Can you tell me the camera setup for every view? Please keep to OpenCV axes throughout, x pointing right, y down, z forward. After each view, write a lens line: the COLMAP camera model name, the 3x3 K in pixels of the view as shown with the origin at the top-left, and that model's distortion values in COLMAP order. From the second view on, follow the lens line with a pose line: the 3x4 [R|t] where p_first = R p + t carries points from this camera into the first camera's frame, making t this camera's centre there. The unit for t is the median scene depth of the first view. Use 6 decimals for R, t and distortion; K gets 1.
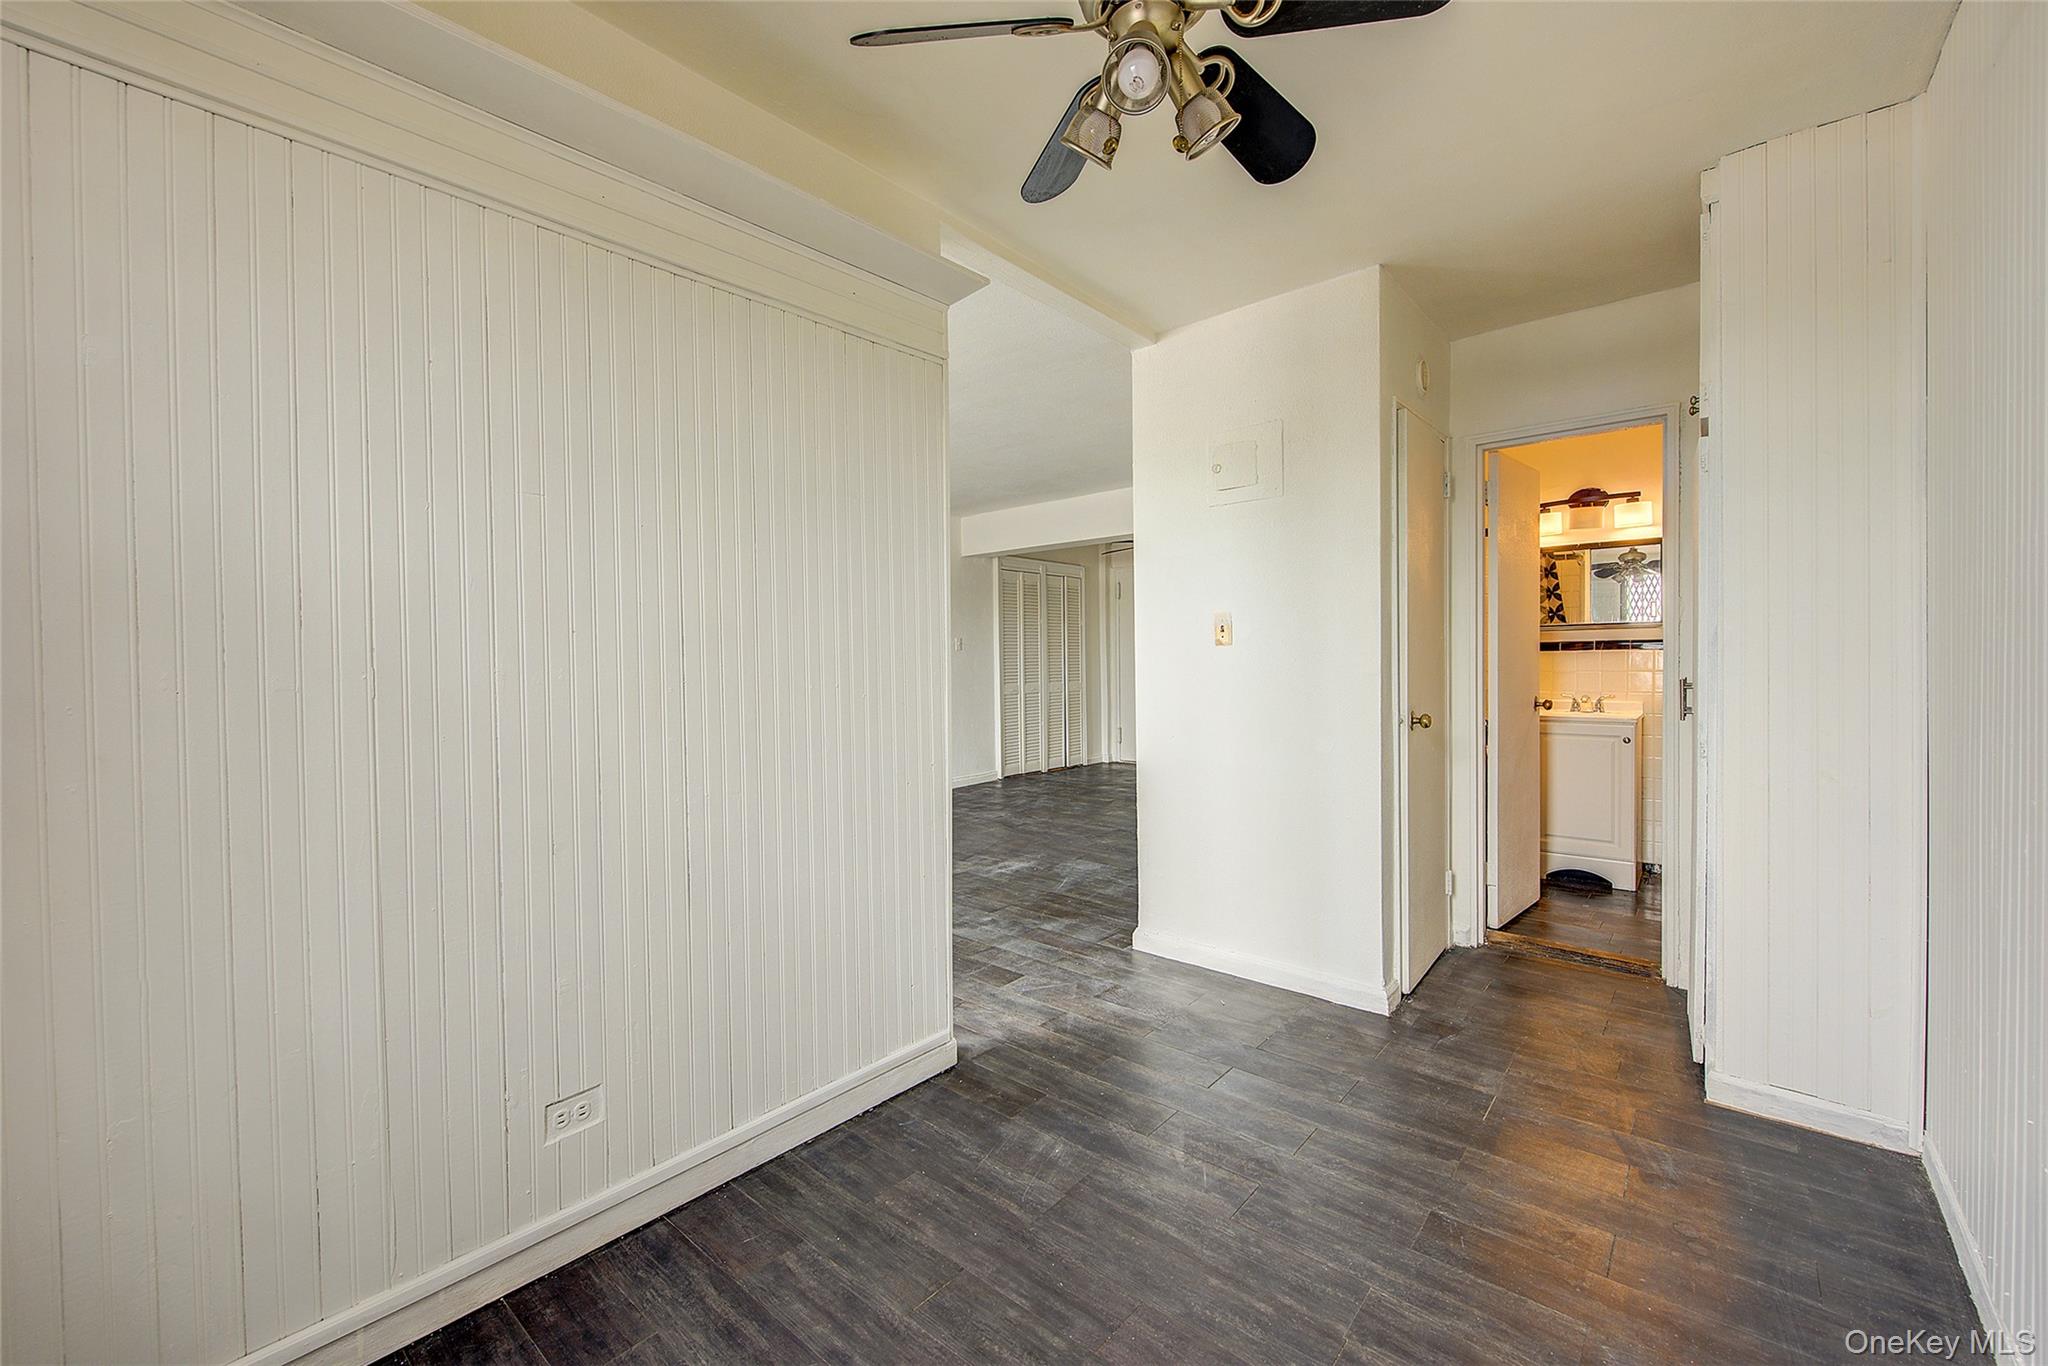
lens RADIAL K [[831.6, 0, 1037.4], [0, 831.6, 679.5], [0, 0, 1]] dist [0.000834, -0.000502]
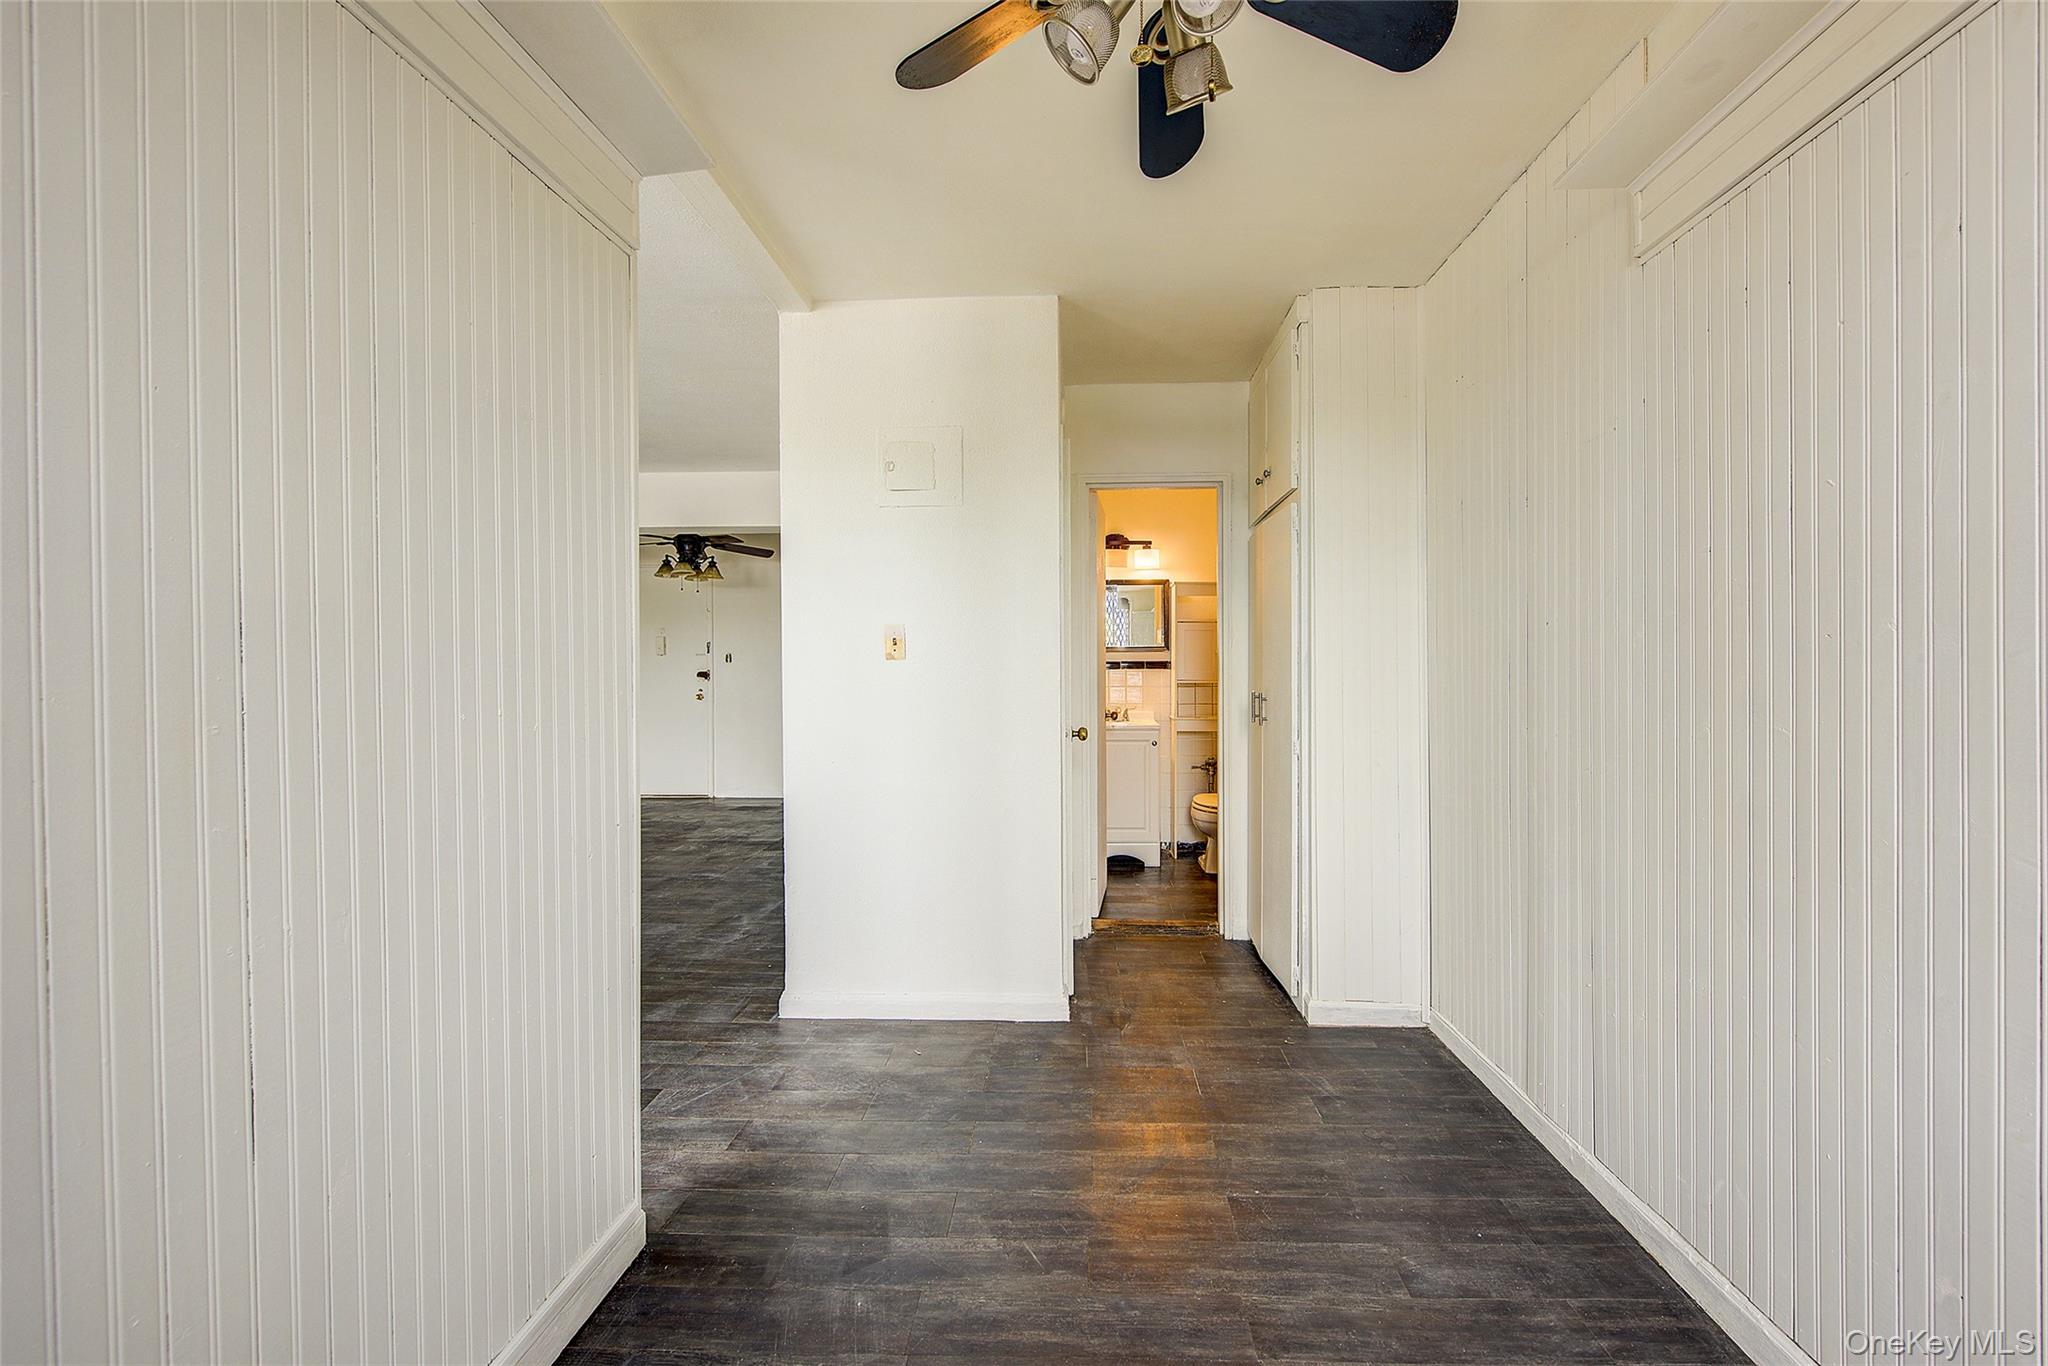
lens RADIAL K [[831.8, 0, 1066.1], [0, 831.8, 678.7], [0, 0, 1]] dist [0.011927, -0.010022]
pose [[0.780796, 0.003537, 0.624777, -0.229092], [0.010179, 0.999779, -0.018381, -0.000821], [-0.624704, 0.020712, 0.780587, 0.188146]]
